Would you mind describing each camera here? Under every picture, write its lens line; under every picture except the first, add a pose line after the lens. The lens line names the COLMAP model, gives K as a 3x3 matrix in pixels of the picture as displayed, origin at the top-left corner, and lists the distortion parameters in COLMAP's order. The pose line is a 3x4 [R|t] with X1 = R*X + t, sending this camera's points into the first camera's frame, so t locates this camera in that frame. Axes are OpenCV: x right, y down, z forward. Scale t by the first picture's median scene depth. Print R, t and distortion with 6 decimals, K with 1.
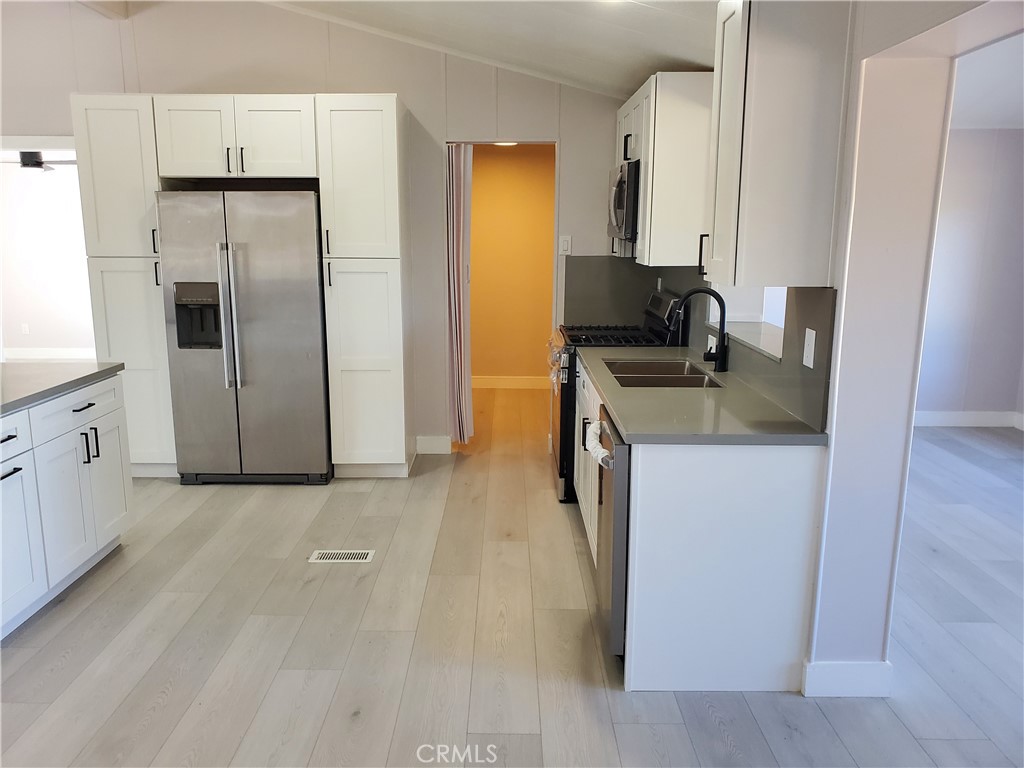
lens RADIAL K [[797.8, 0, 504.0], [0, 797.8, 393.6], [0, 0, 1]] dist [0.046324, -0.045298]
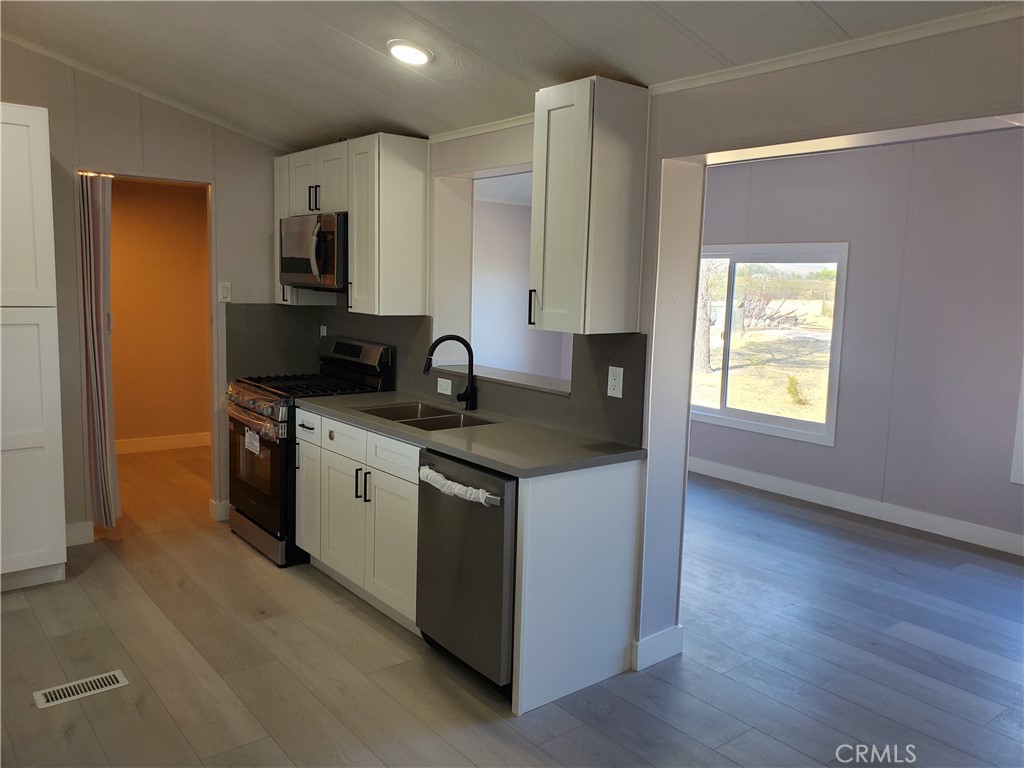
lens RADIAL K [[797.8, 0, 519.0], [0, 797.8, 382.3], [0, 0, 1]] dist [0.046324, -0.045298]
pose [[0.771408, -0.059240, 0.633578, -0.374180], [0.103281, 0.994111, -0.032799, -0.023228], [-0.627904, 0.090738, 0.772984, 0.110620]]
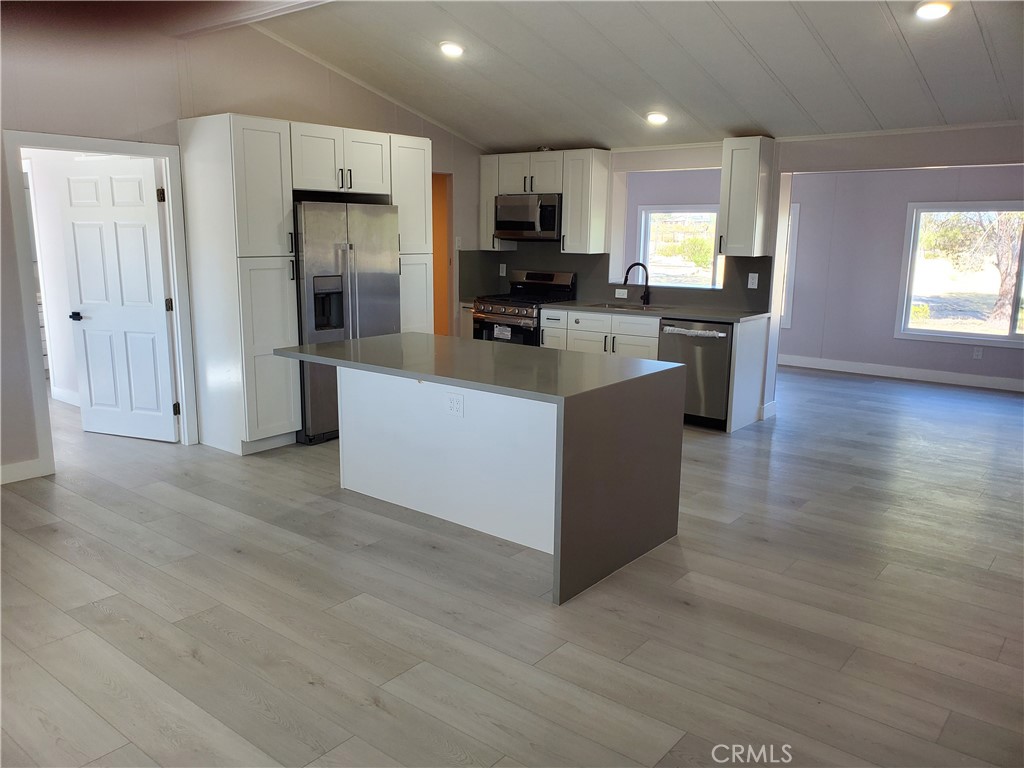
lens RADIAL K [[797.8, 0, 509.1], [0, 797.8, 396.5], [0, 0, 1]] dist [0.046324, -0.045298]
pose [[0.621899, -0.155485, 0.767507, -1.527096], [0.154192, 0.985217, 0.074650, -0.003893], [-0.767767, 0.071919, 0.636680, 0.010464]]
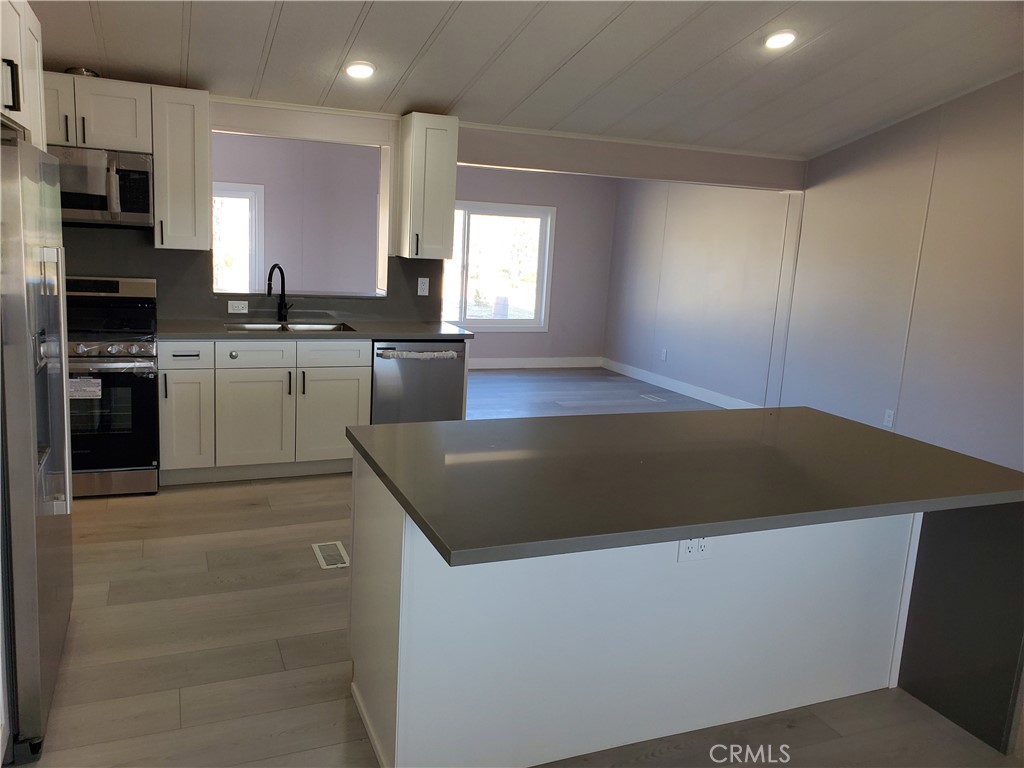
lens RADIAL K [[797.8, 0, 513.7], [0, 797.8, 373.8], [0, 0, 1]] dist [0.046324, -0.045298]
pose [[-0.415133, -0.193606, 0.888921, -1.237096], [0.123402, 0.956080, 0.265863, -0.275499], [-0.901352, 0.220063, -0.373009, 1.202250]]
